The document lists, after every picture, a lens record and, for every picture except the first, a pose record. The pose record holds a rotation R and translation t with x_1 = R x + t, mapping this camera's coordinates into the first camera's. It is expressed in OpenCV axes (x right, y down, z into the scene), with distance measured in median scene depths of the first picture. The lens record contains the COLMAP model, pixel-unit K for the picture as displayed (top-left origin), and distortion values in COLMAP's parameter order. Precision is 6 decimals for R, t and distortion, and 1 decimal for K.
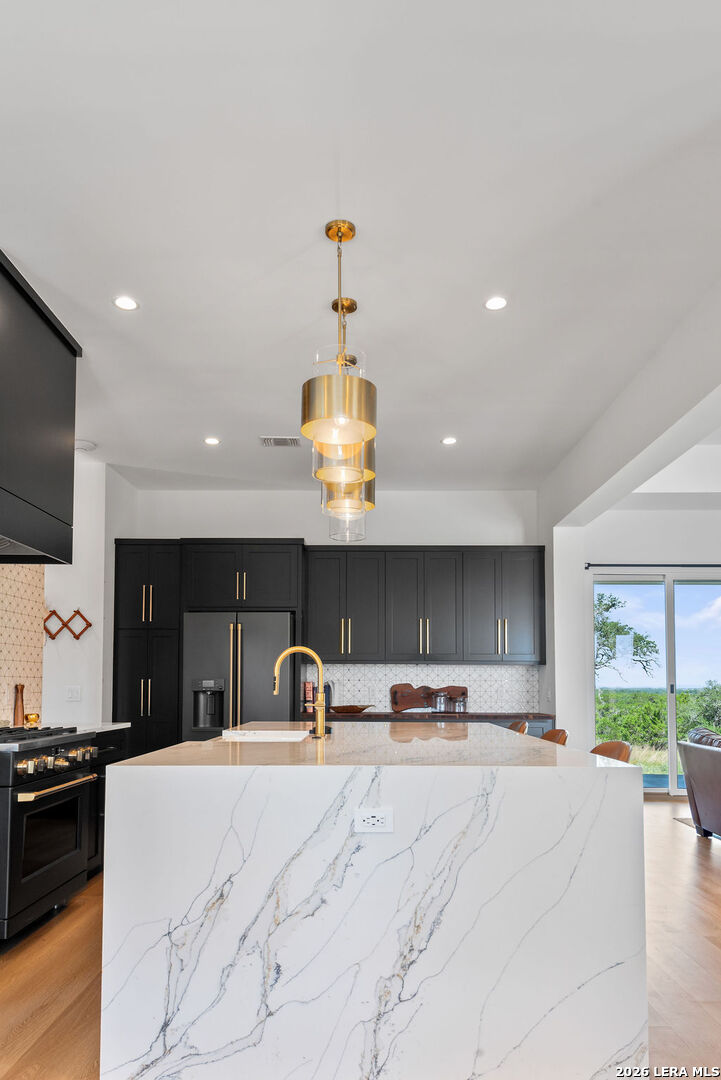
lens RADIAL K [[732.5, 0, 360.5], [0, 732.5, 540.0], [0, 0, 1]] dist [0.022792, -0.006469]
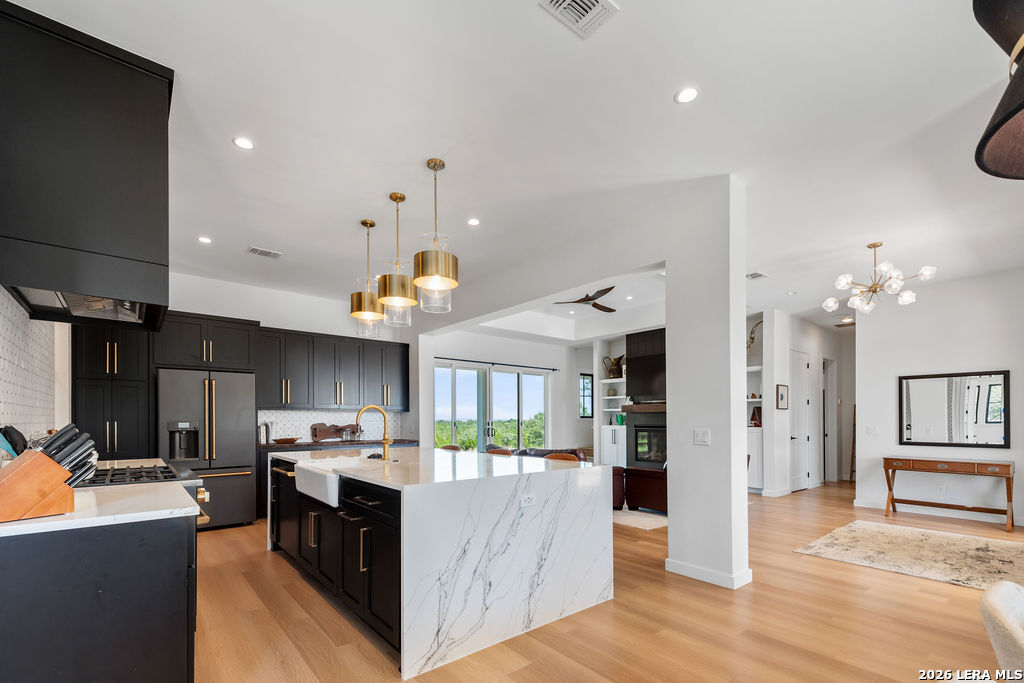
lens RADIAL K [[434.3, 0, 512.0], [0, 434.3, 341.5], [0, 0, 1]] dist [0.017704, -0.000117]
pose [[0.772325, 0.112615, 0.625165, -0.480465], [-0.124326, 0.991924, -0.025090, -0.007058], [-0.622942, -0.058346, 0.780089, 0.075318]]
